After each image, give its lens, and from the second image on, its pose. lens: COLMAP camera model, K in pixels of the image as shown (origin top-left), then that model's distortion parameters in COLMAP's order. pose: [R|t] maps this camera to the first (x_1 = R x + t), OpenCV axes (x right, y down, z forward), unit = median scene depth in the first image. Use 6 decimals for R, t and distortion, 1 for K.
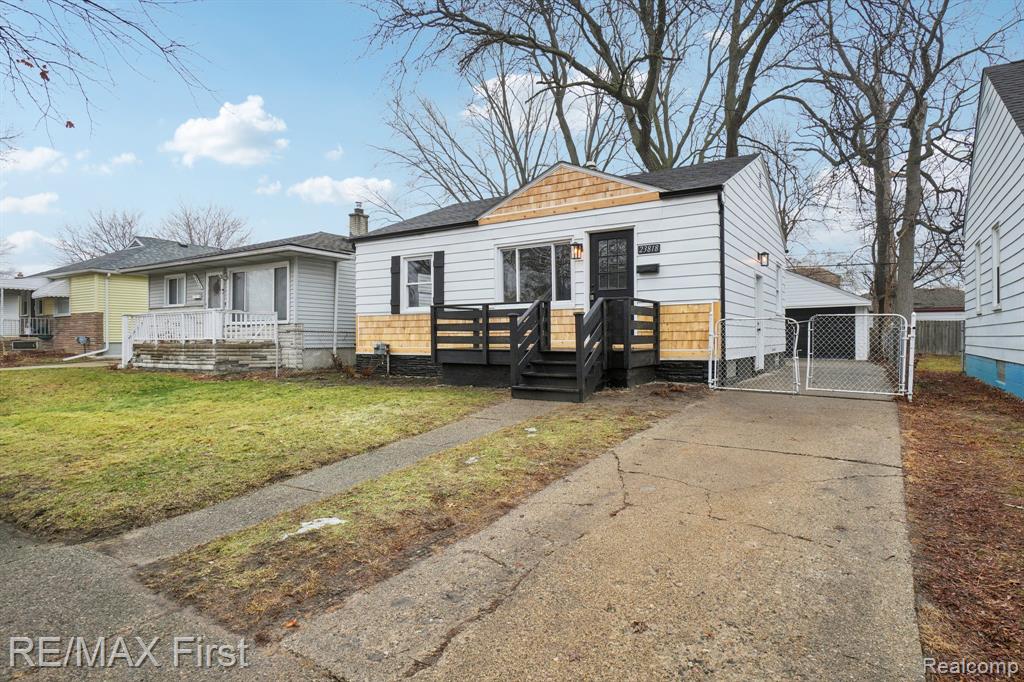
lens RADIAL K [[578.9, 0, 503.2], [0, 578.9, 330.1], [0, 0, 1]] dist [0.000101, -0.000044]
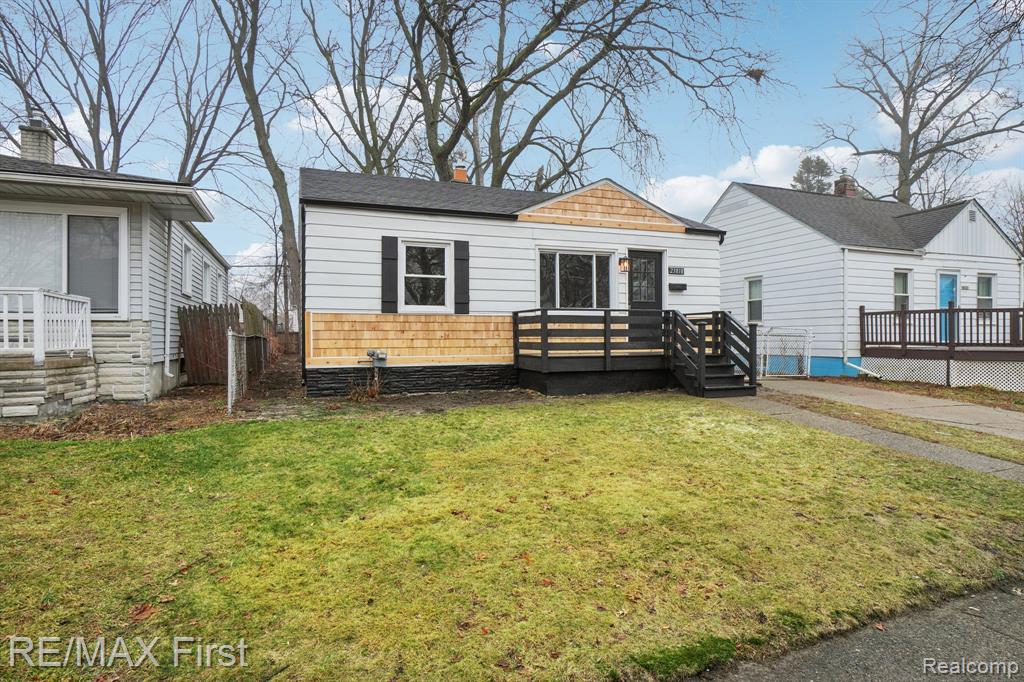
lens RADIAL K [[578.9, 0, 514.8], [0, 578.9, 336.6], [0, 0, 1]] dist [0.000101, -0.000044]
pose [[0.567587, 0.001971, 0.823311, -0.806326], [-0.009326, 0.999948, 0.004036, -0.001716], [-0.823261, -0.009969, 0.567576, 0.488066]]
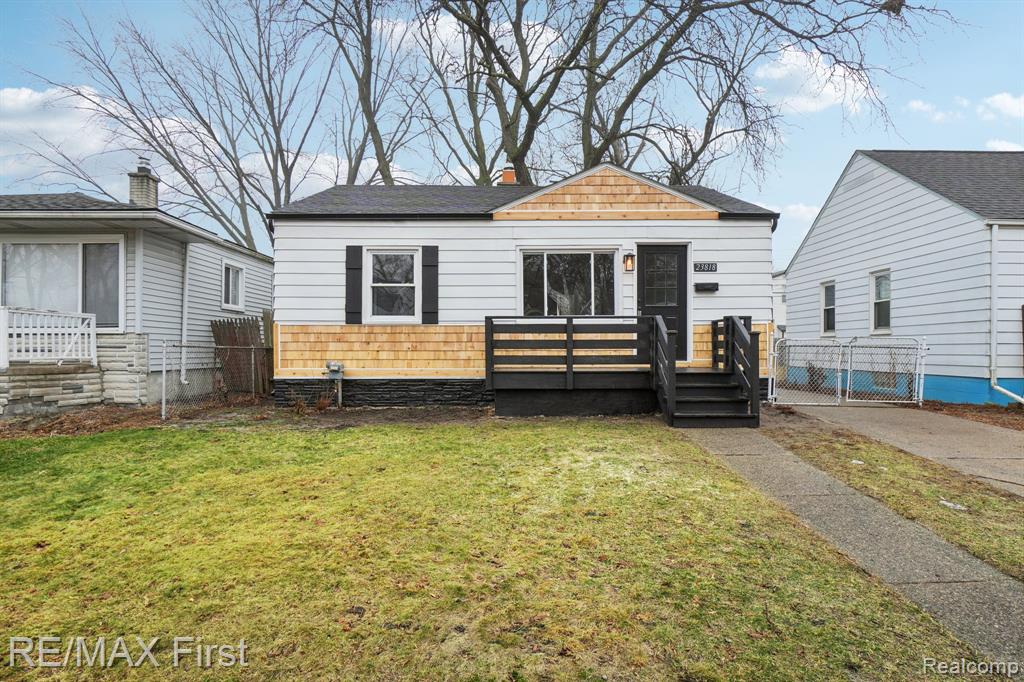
lens RADIAL K [[578.9, 0, 510.4], [0, 578.9, 348.3], [0, 0, 1]] dist [0.000101, -0.000044]
pose [[0.824620, 0.001875, 0.565684, -0.495196], [-0.008754, 0.999917, 0.009446, -0.006129], [-0.565620, -0.012741, 0.824568, 0.307243]]
